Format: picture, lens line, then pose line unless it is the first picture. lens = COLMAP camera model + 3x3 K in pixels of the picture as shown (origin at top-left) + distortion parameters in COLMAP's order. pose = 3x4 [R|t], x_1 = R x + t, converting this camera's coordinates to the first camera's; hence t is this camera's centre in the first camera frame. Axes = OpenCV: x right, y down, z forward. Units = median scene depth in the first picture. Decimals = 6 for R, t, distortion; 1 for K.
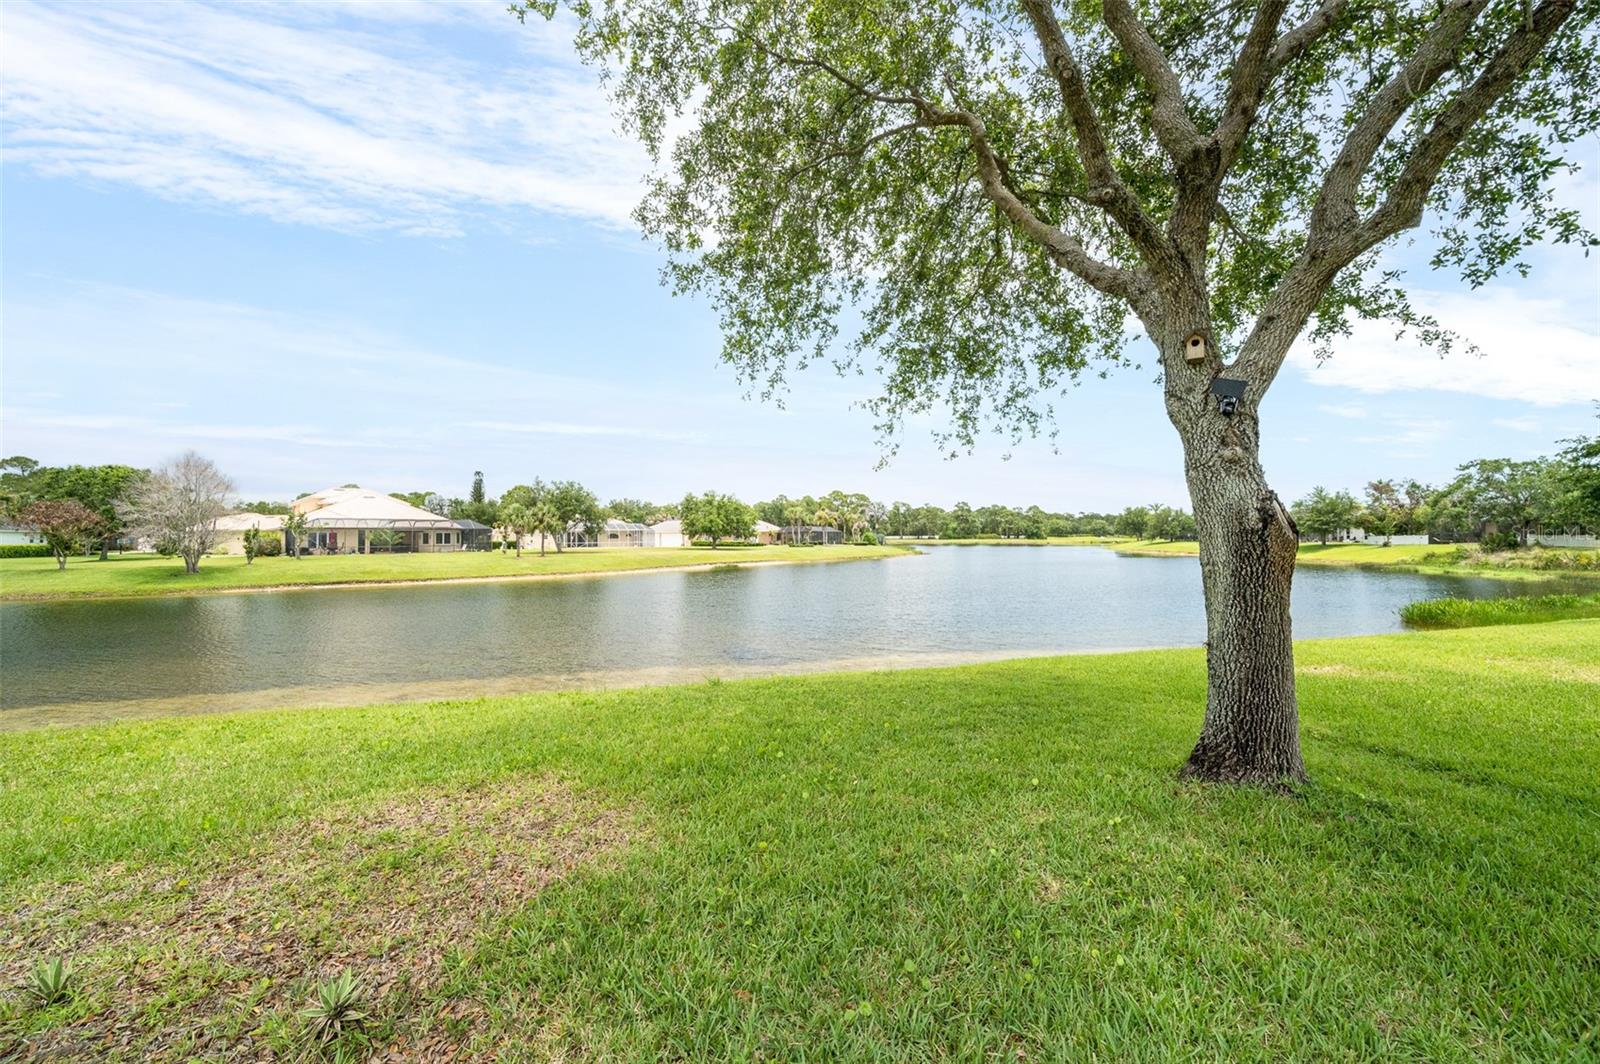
lens RADIAL K [[636.2, 0, 800.0], [0, 636.2, 532.0], [0, 0, 1]] dist [0.000489, -0.000161]
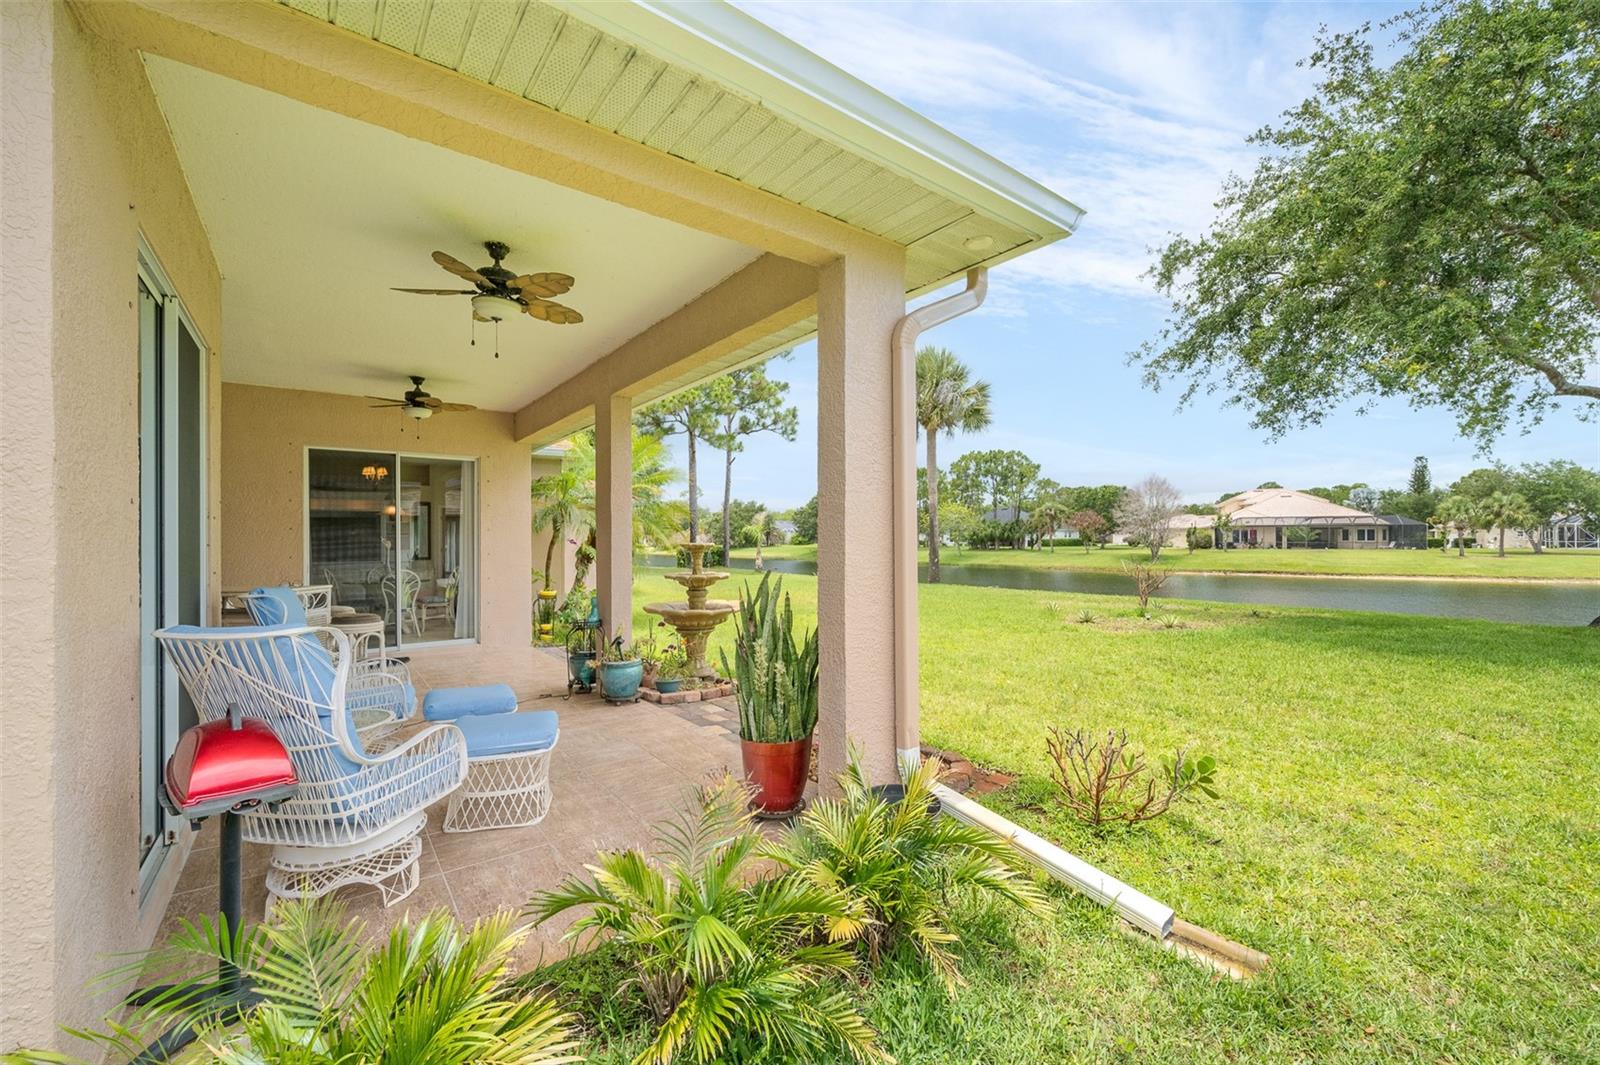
lens RADIAL K [[636.2, 0, 800.0], [0, 636.2, 532.5], [0, 0, 1]] dist [0.000489, -0.000161]
pose [[0.314182, -0.001498, -0.949361, 0.089482], [0.007716, 0.999970, 0.000976, -0.001166], [0.949331, -0.007632, 0.314184, -0.123830]]
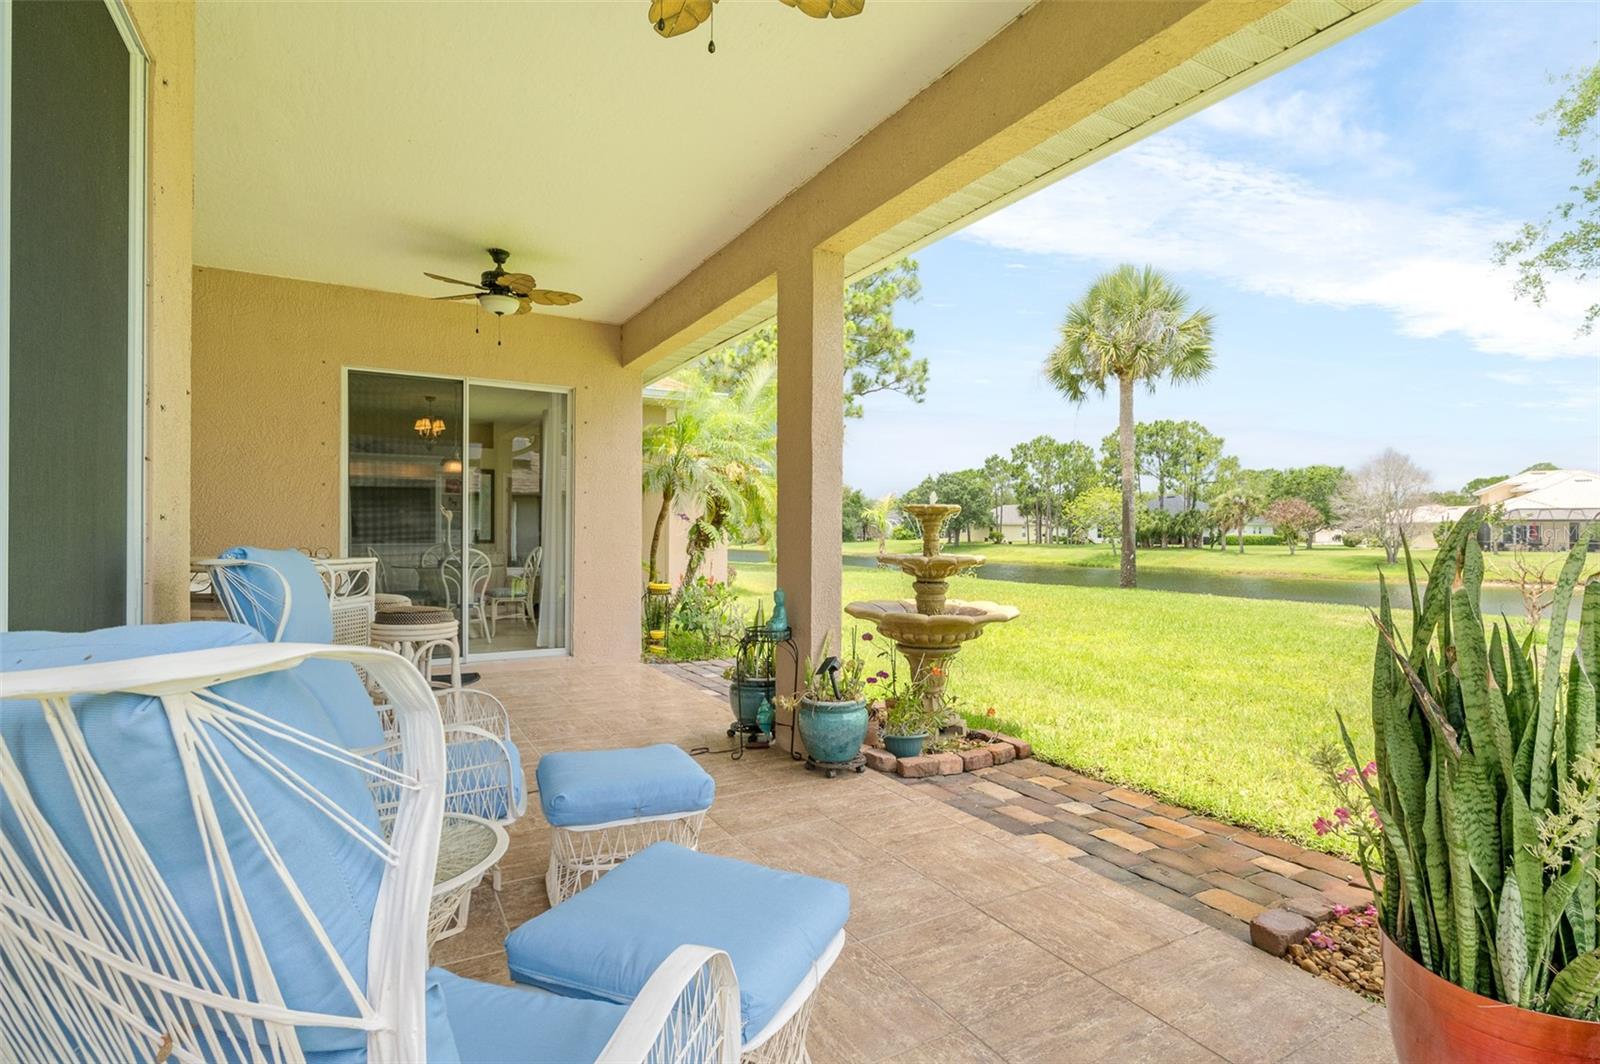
lens RADIAL K [[762.7, 0, 800.0], [0, 762.7, 532.0], [0, 0, 1]] dist [-0.001768, -0.000573]
pose [[0.189458, 0.009863, -0.981839, 0.065047], [-0.002031, 0.999951, 0.009653, 0.001595], [0.981887, 0.000166, 0.189469, -0.131745]]
